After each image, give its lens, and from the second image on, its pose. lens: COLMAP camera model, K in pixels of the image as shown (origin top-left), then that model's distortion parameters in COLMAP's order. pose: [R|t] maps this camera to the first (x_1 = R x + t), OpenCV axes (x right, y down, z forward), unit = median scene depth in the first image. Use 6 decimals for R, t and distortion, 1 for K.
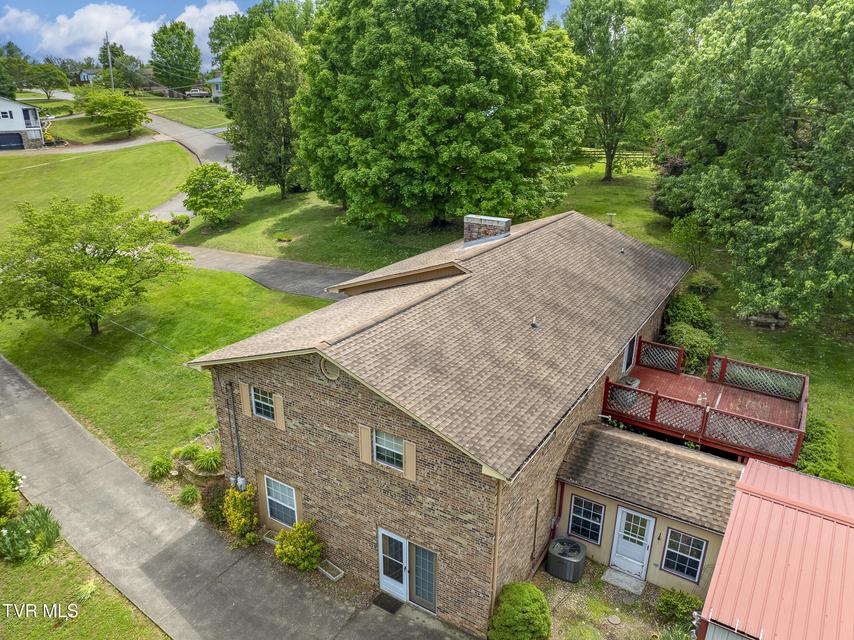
lens RADIAL K [[600.6, 0, 425.2], [0, 600.6, 321.9], [0, 0, 1]] dist [-0.046729, 0.026787]
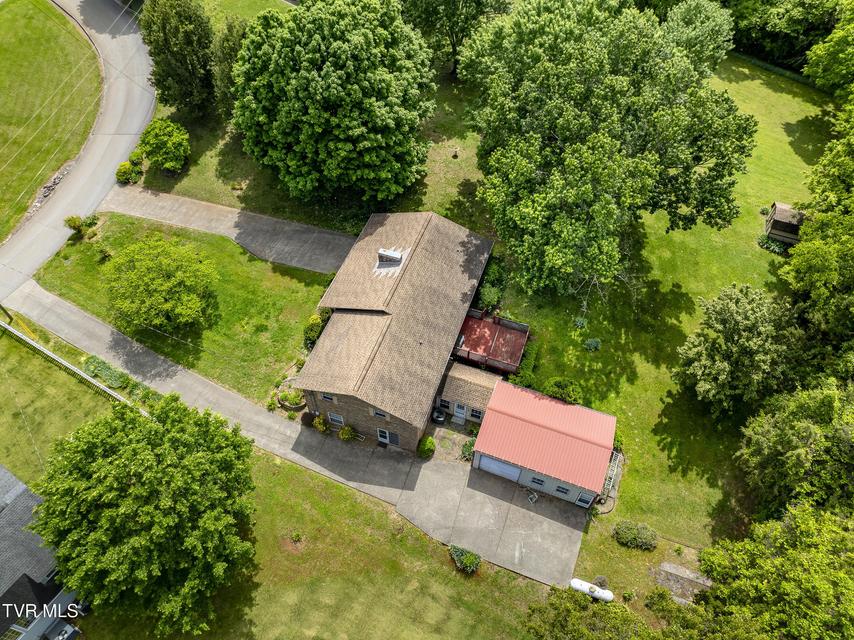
lens RADIAL K [[600.6, 0, 423.4], [0, 600.6, 314.3], [0, 0, 1]] dist [-0.046729, 0.026787]
pose [[0.972285, -0.182293, 0.146395, -0.167354], [0.080075, 0.847926, 0.524033, -1.498312], [-0.219660, -0.497786, 0.839022, -1.138764]]
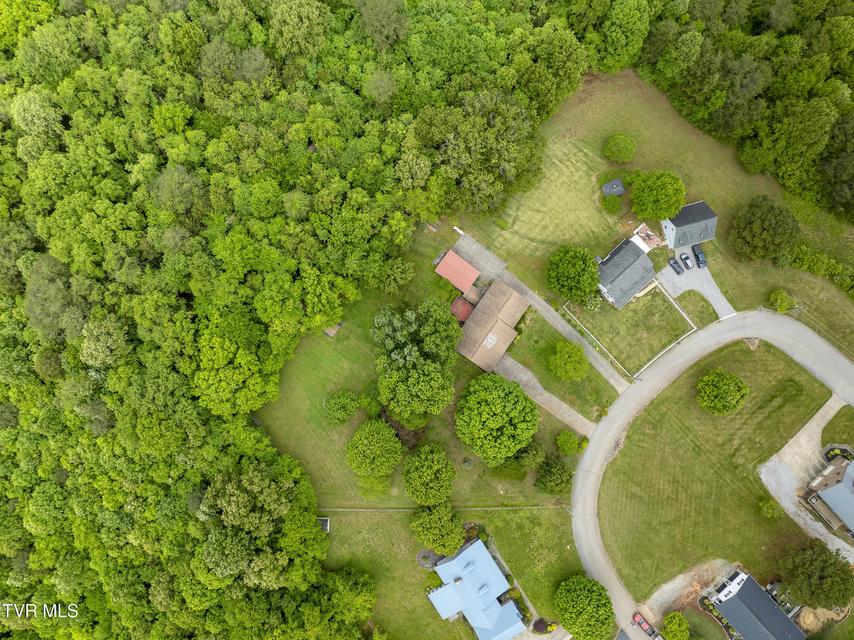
lens RADIAL K [[600.6, 0, 425.0], [0, 600.6, 323.9], [0, 0, 1]] dist [-0.046729, 0.026787]
pose [[-0.999058, -0.040335, -0.016006, 1.246116], [-0.000720, -0.353387, 0.935477, -8.052301], [-0.043388, 0.934607, 0.353025, -1.633449]]
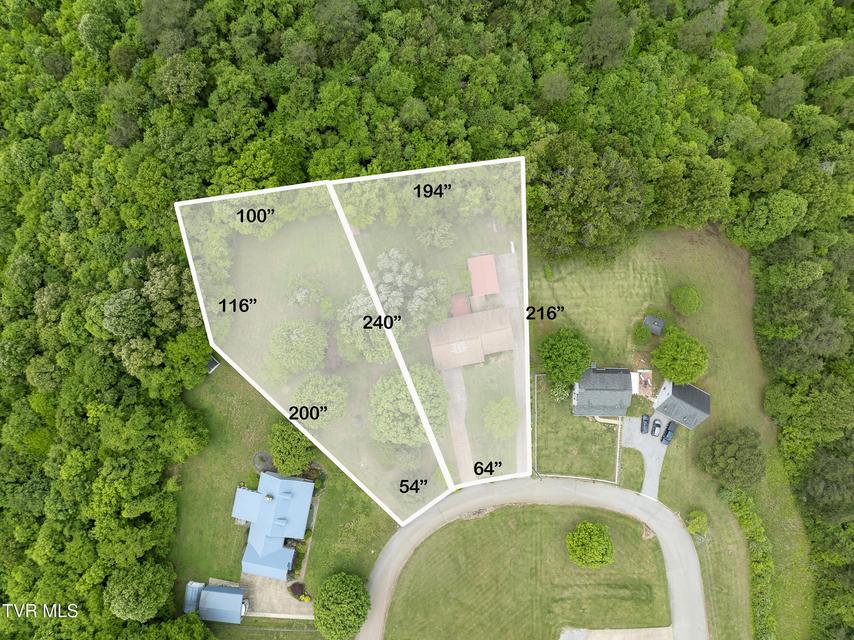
lens RADIAL K [[600.6, 0, 425.8], [0, 600.6, 320.5], [0, 0, 1]] dist [-0.046729, 0.026787]
pose [[-0.693658, -0.720166, -0.014117, 0.895913], [0.243703, -0.253086, 0.936246, -8.162182], [-0.677826, 0.645994, 0.351061, -1.357146]]
